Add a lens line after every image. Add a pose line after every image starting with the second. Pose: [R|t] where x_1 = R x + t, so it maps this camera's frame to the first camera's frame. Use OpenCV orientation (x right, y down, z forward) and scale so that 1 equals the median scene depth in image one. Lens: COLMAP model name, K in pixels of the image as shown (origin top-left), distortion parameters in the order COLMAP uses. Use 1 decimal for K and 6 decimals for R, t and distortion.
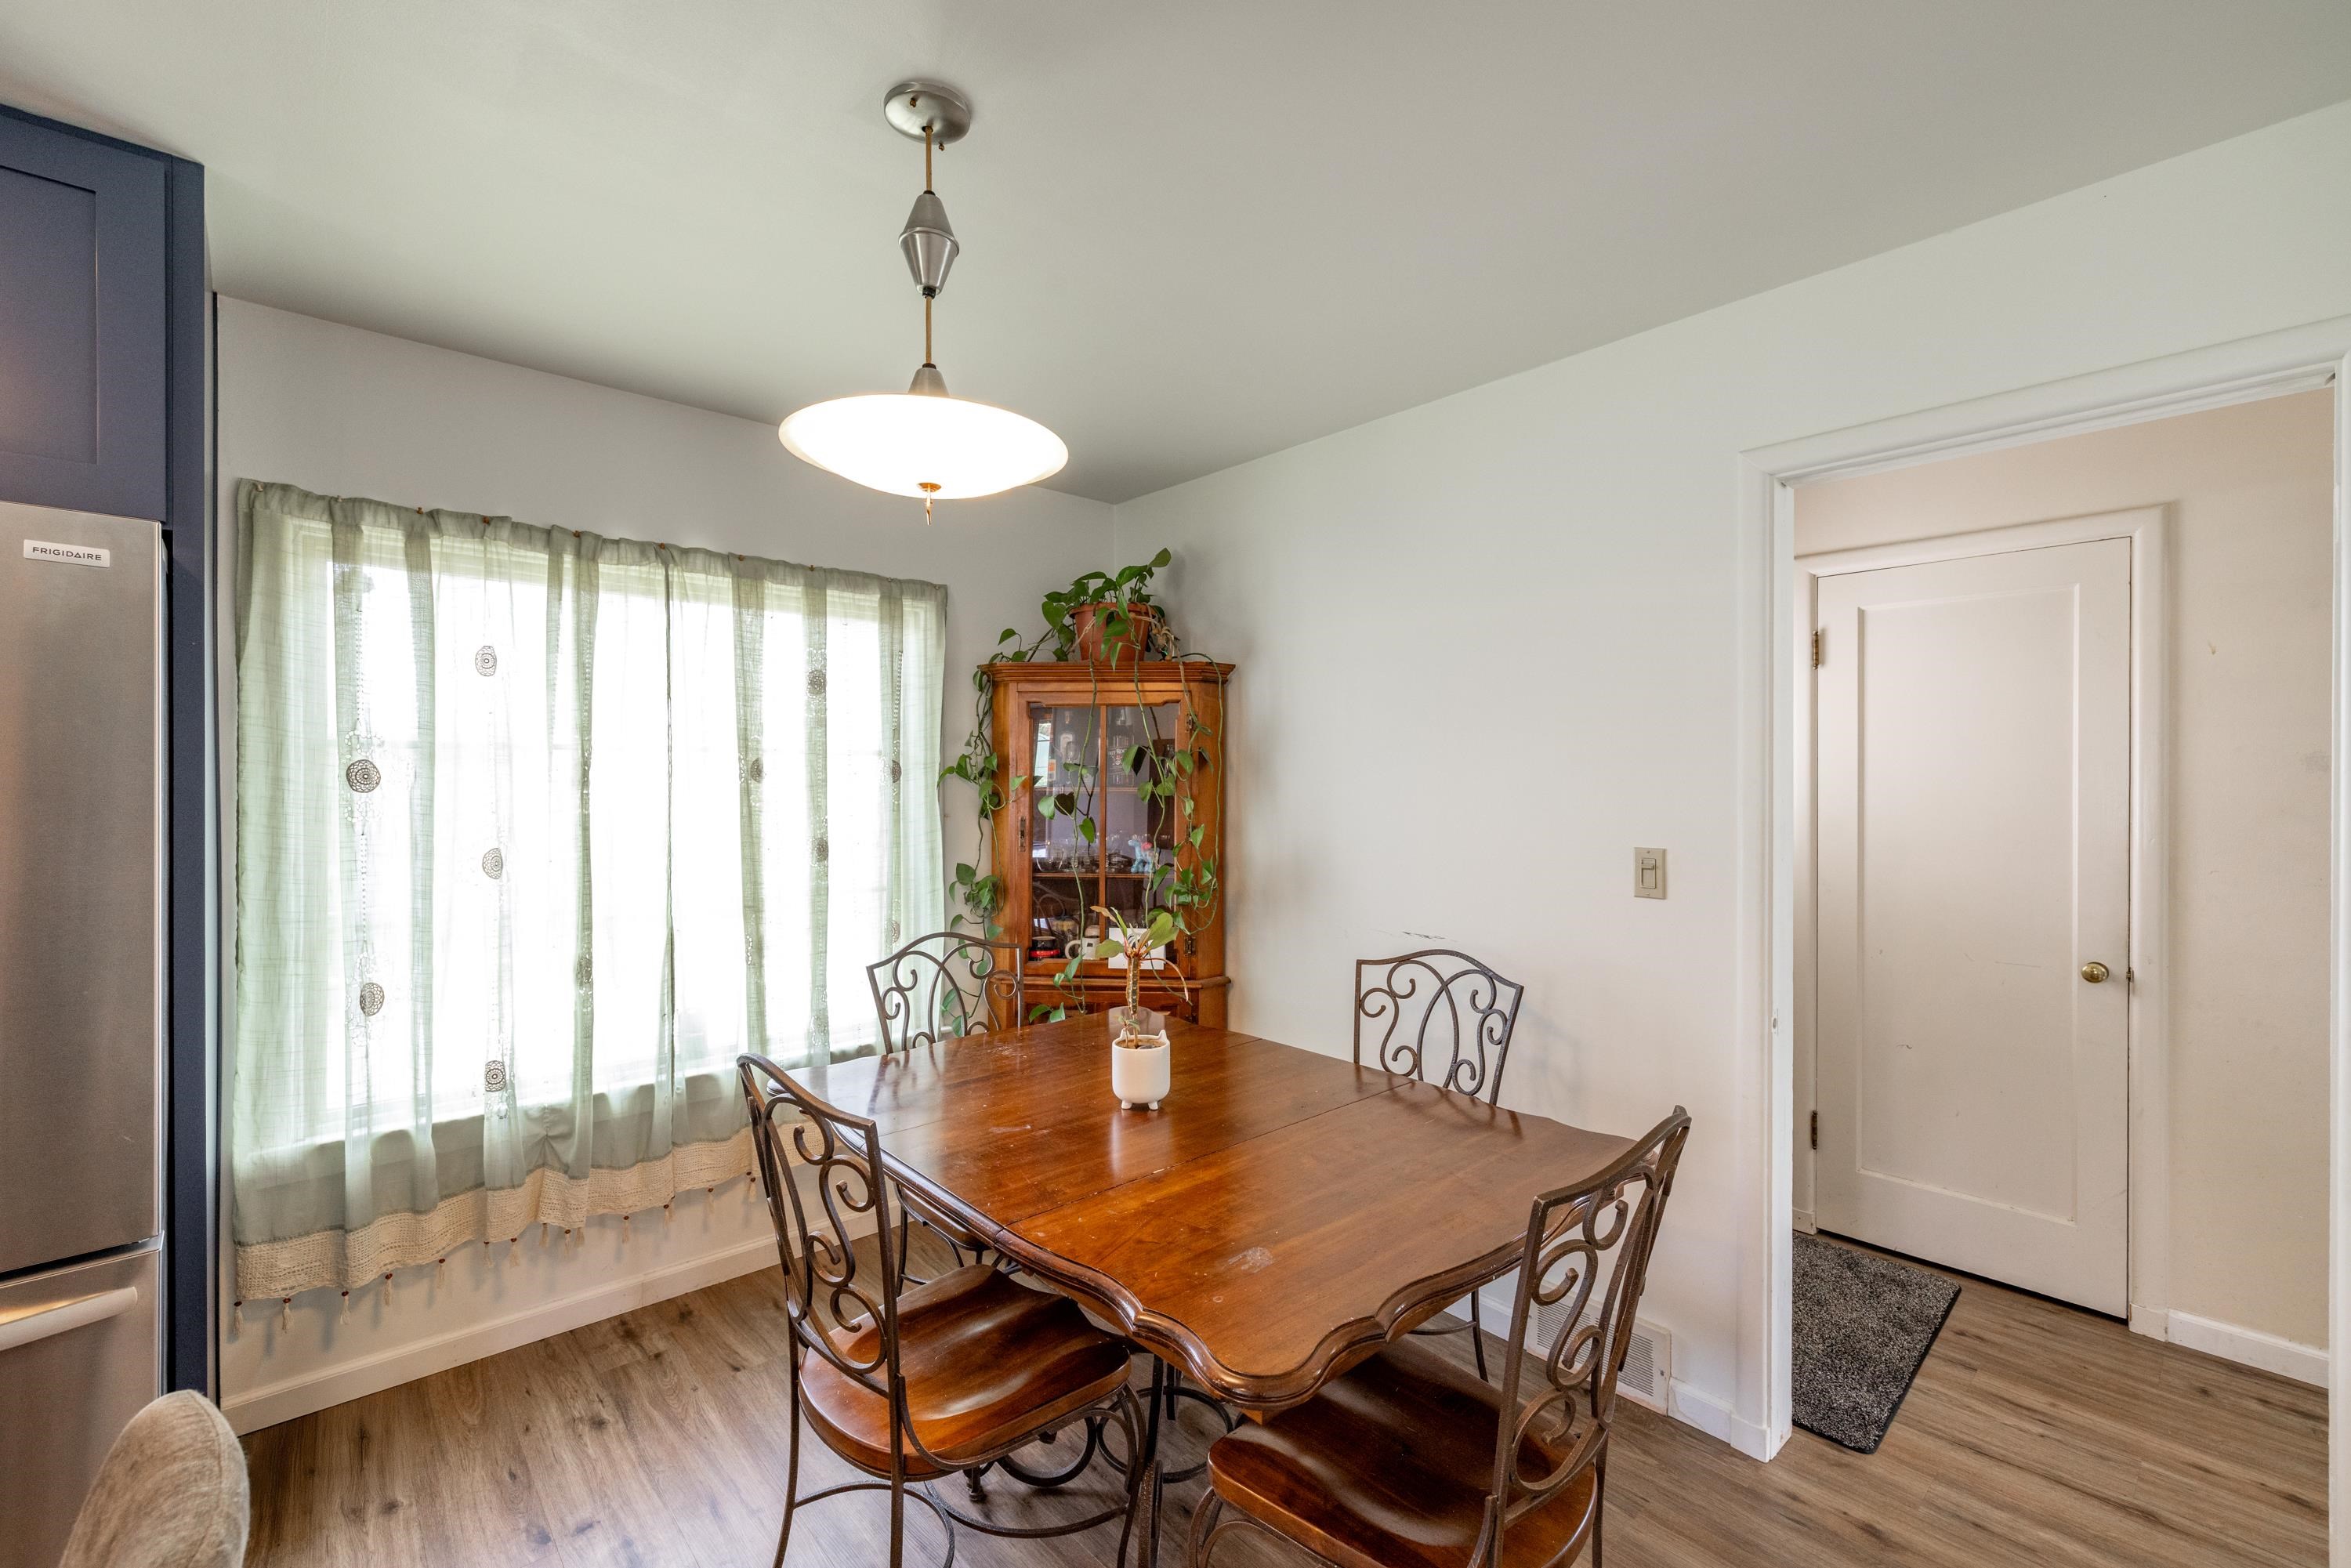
lens RADIAL K [[1015.5, 0, 1147.2], [0, 1015.5, 781.8], [0, 0, 1]] dist [0.004007, 0.000162]
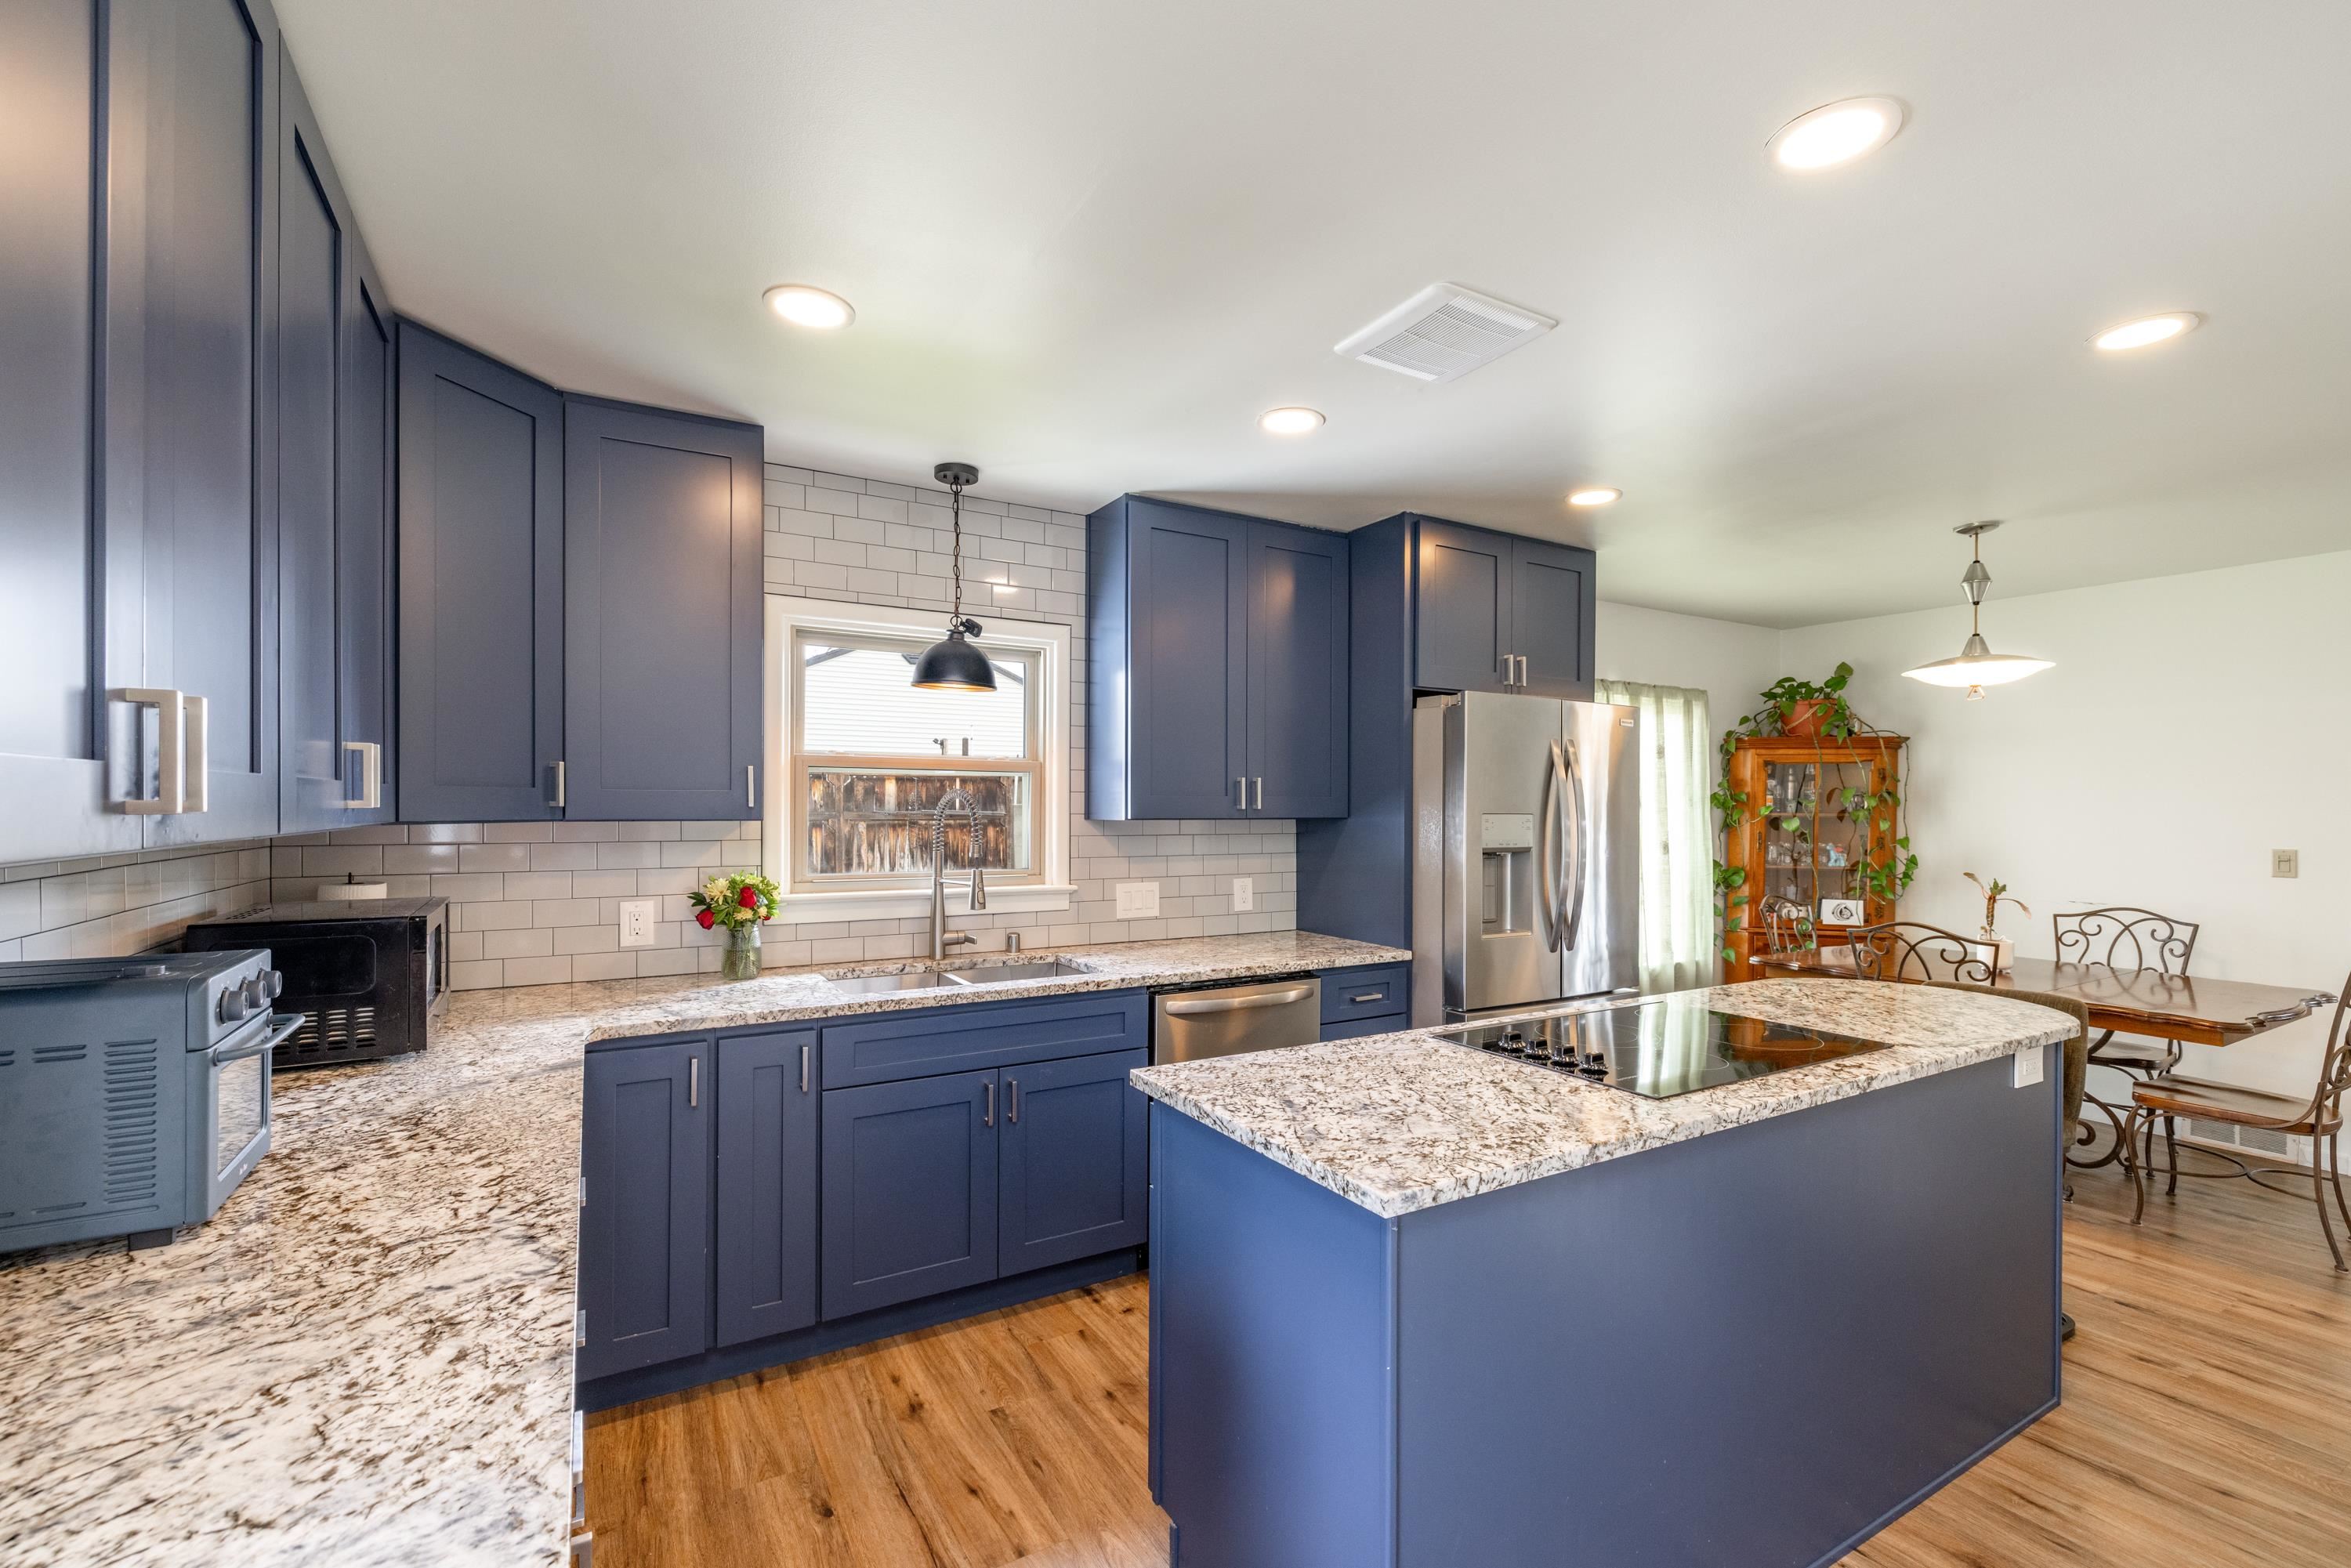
lens RADIAL K [[1015.5, 0, 1107.6], [0, 1015.5, 809.6], [0, 0, 1]] dist [0.004007, 0.000162]
pose [[0.977511, 0.007227, -0.210759, -1.021009], [-0.006090, 0.999963, 0.006041, -0.003882], [0.210795, -0.004621, 0.977519, -1.055302]]
